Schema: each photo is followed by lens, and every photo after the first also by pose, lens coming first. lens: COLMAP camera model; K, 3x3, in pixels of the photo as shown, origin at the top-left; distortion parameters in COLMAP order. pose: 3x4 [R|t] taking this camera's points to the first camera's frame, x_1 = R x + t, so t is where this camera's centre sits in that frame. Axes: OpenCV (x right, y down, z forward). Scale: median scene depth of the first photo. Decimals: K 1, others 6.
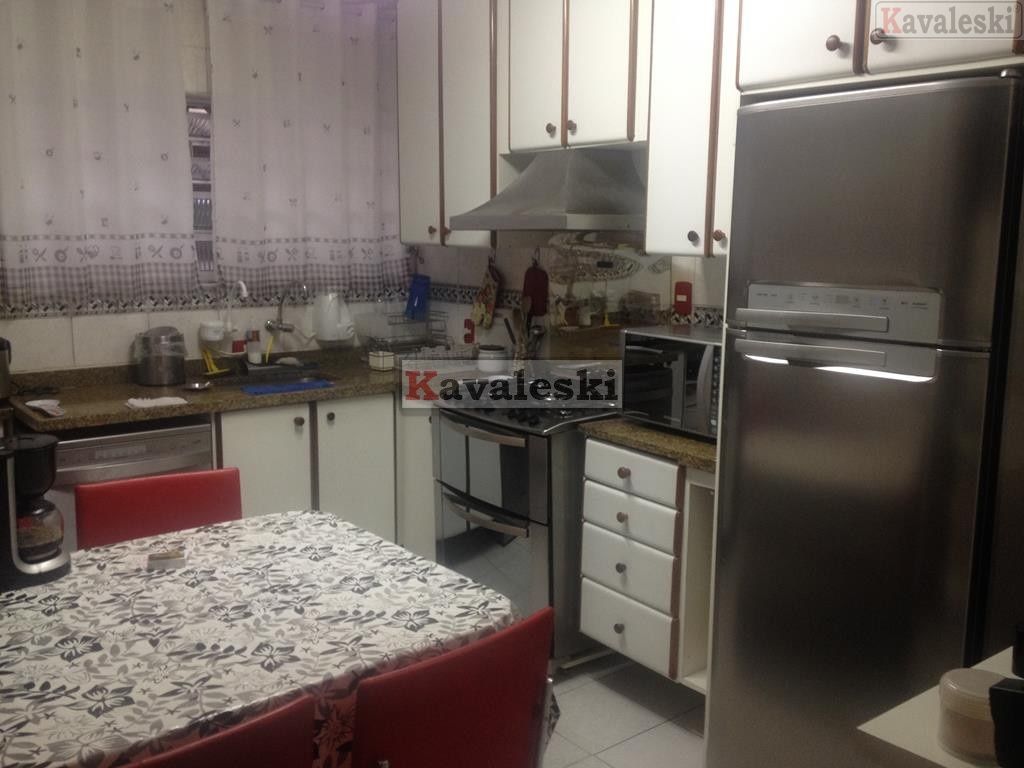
lens RADIAL K [[956.3, 0, 515.4], [0, 956.3, 381.6], [0, 0, 1]] dist [0.125674, -0.272379]
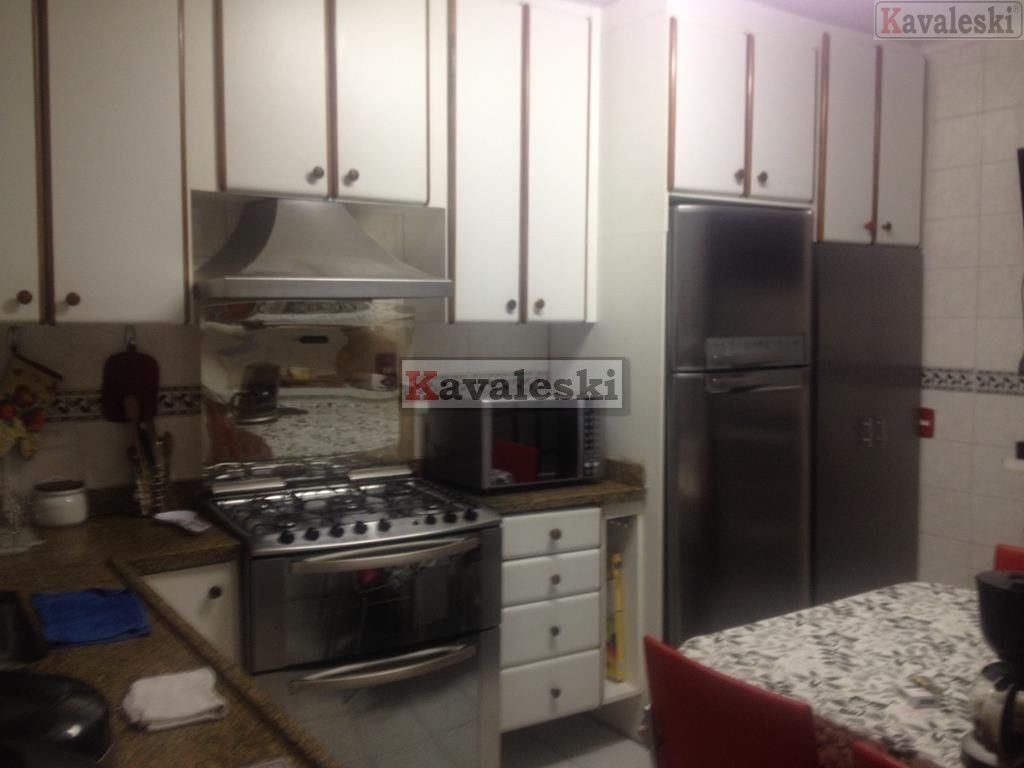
lens RADIAL K [[956.3, 0, 515.4], [0, 956.3, 381.6], [0, 0, 1]] dist [0.125674, -0.272379]
pose [[0.094056, -0.079460, 0.992391, -1.144504], [0.160837, 0.984929, 0.063619, -0.175632], [-0.982489, 0.153629, 0.105419, 1.169780]]
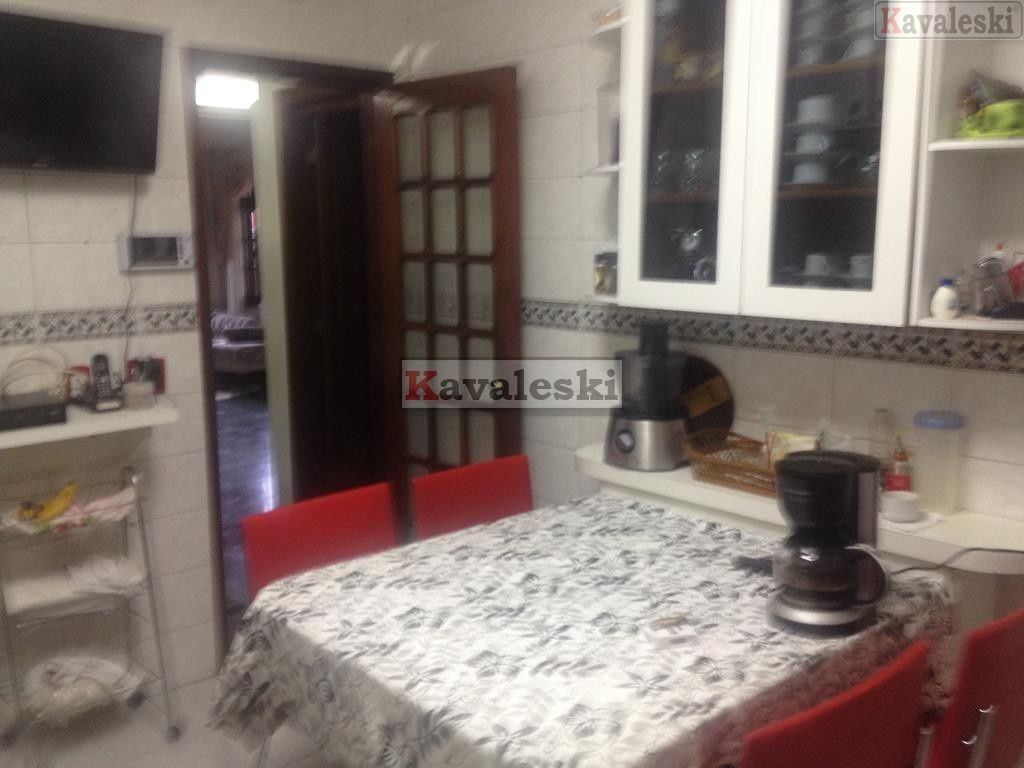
lens RADIAL K [[956.3, 0, 515.4], [0, 956.3, 381.6], [0, 0, 1]] dist [0.125674, -0.272379]
pose [[-0.998088, -0.002975, -0.061732, -0.177457], [-0.022171, 0.949598, 0.312687, -0.243165], [0.057690, 0.313458, -0.947848, 1.616332]]
